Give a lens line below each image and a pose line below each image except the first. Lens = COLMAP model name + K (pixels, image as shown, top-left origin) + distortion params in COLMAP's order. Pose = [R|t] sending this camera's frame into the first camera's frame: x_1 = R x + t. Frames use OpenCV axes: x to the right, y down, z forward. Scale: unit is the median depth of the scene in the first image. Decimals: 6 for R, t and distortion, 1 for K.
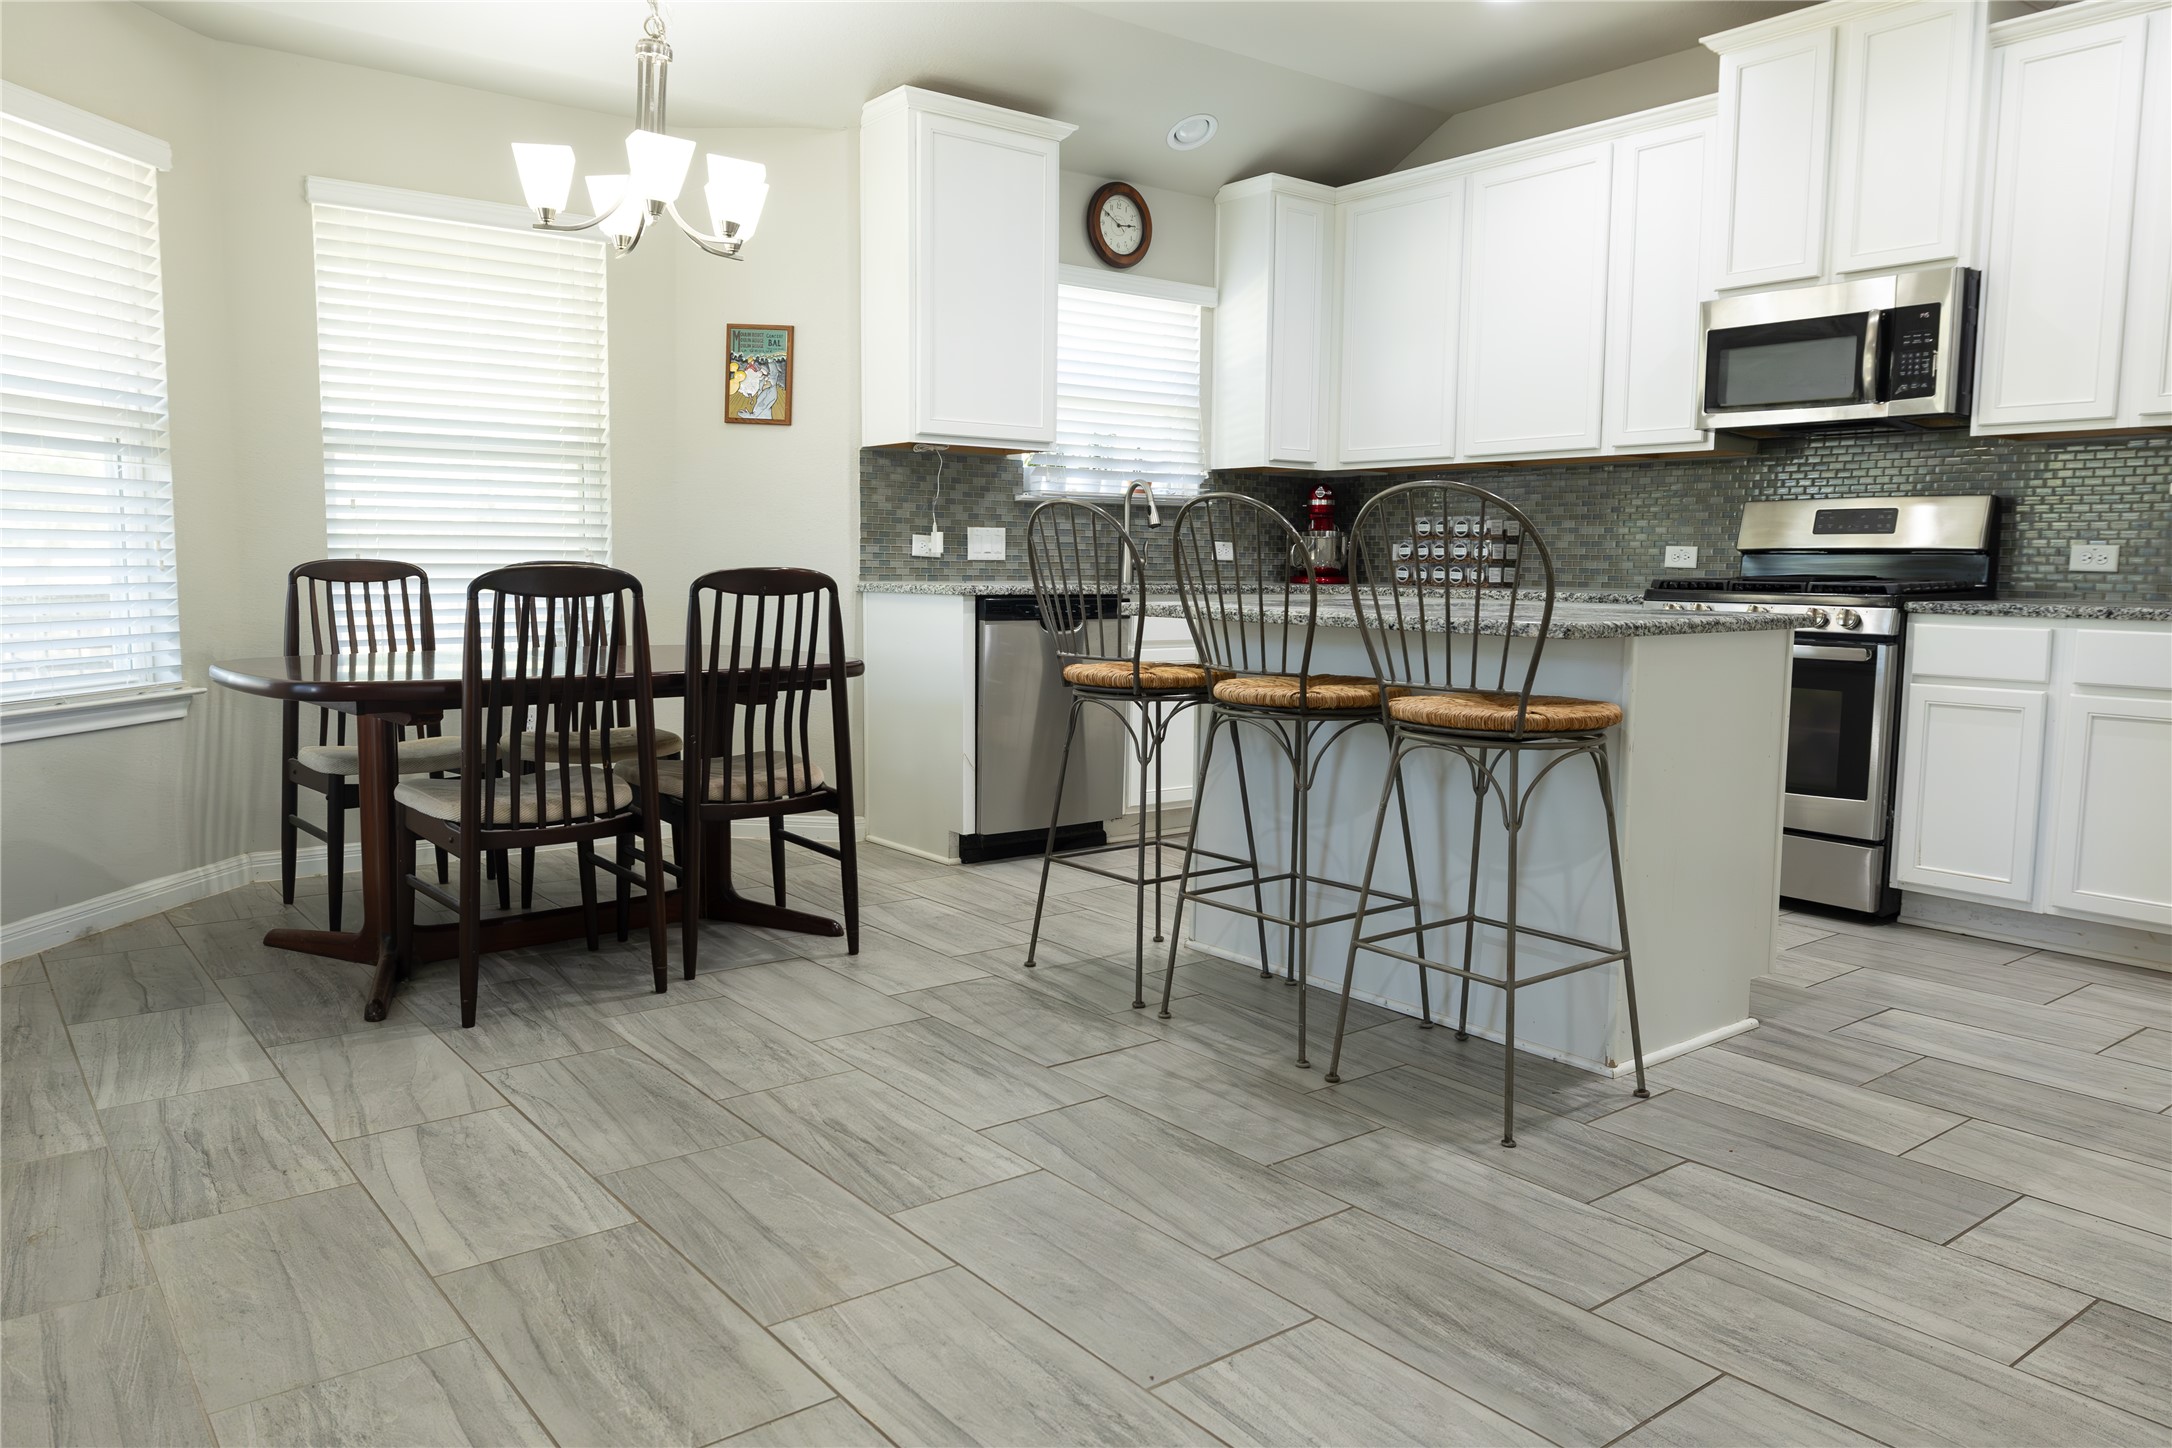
lens RADIAL K [[1513.4, 0, 1081.6], [0, 1513.4, 723.8], [0, 0, 1]] dist [0.005158, 0.002756]
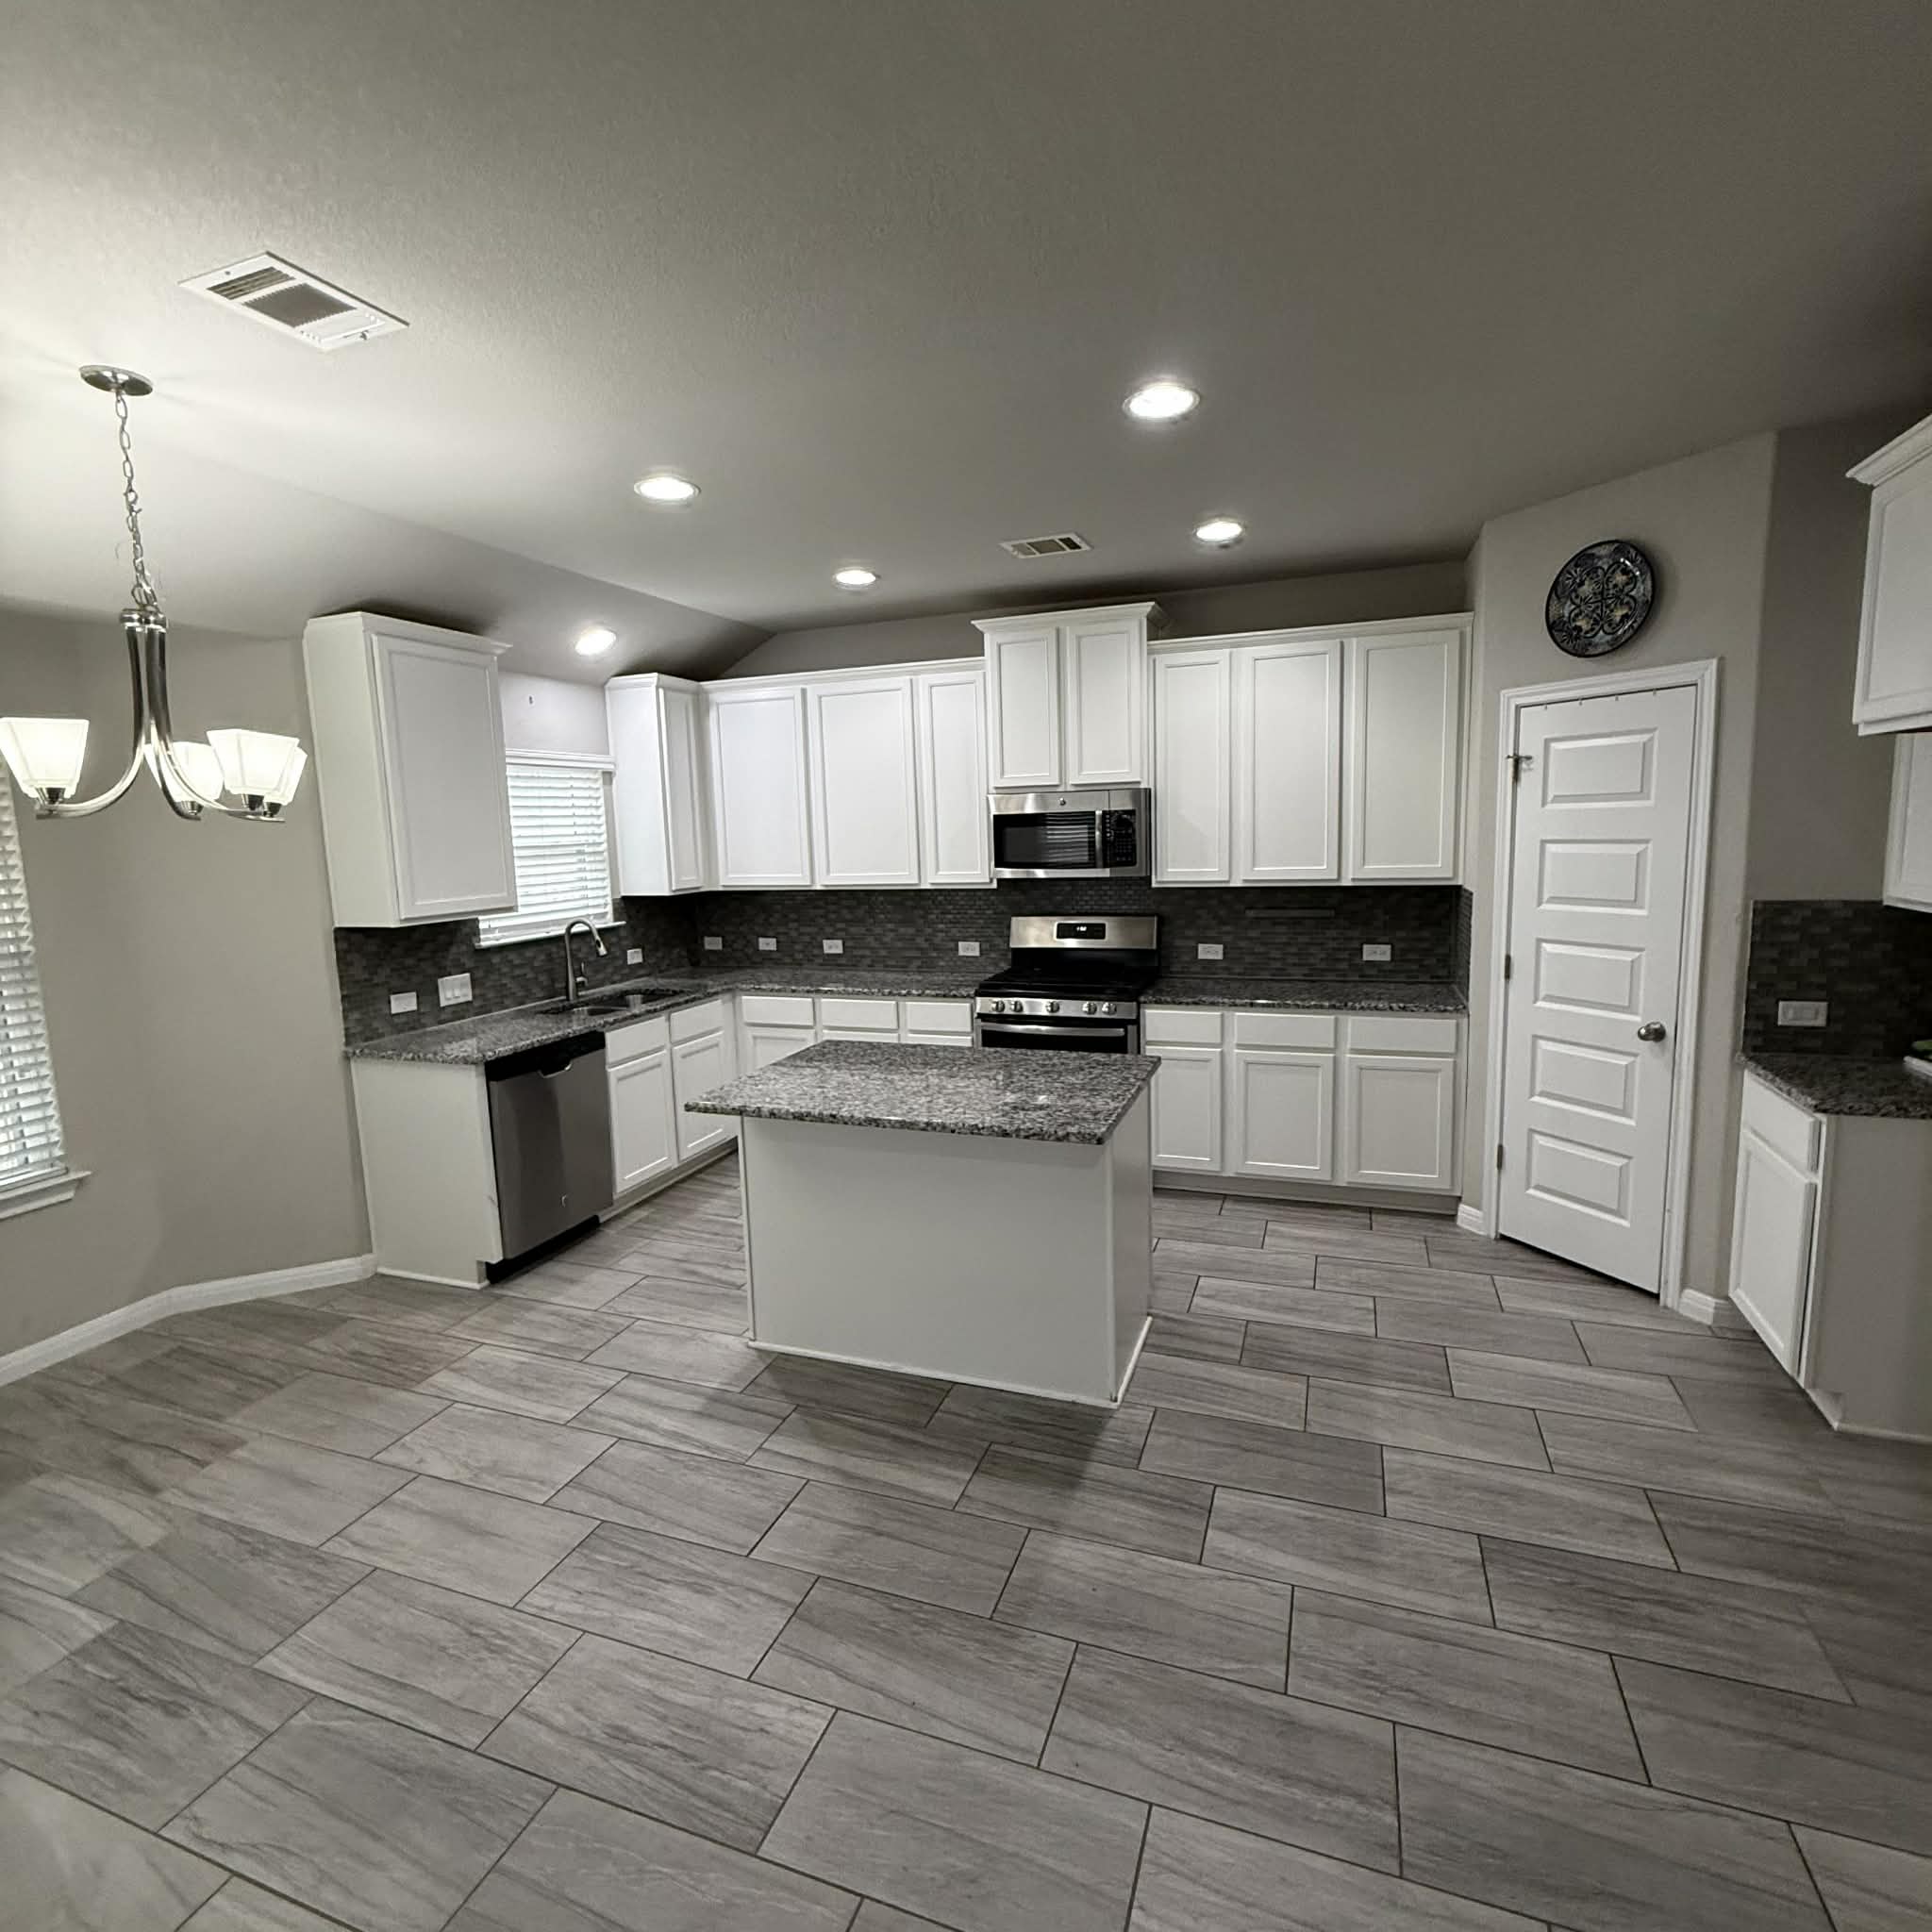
lens RADIAL K [[1017.8, 0, 967.8], [0, 1017.8, 962.5], [0, 0, 1]] dist [-0.004575, 0.001084]
pose [[0.848951, -0.104225, 0.518092, -0.153540], [0.092001, 0.994537, 0.049317, -0.166757], [-0.520402, 0.005797, 0.853902, 0.145355]]
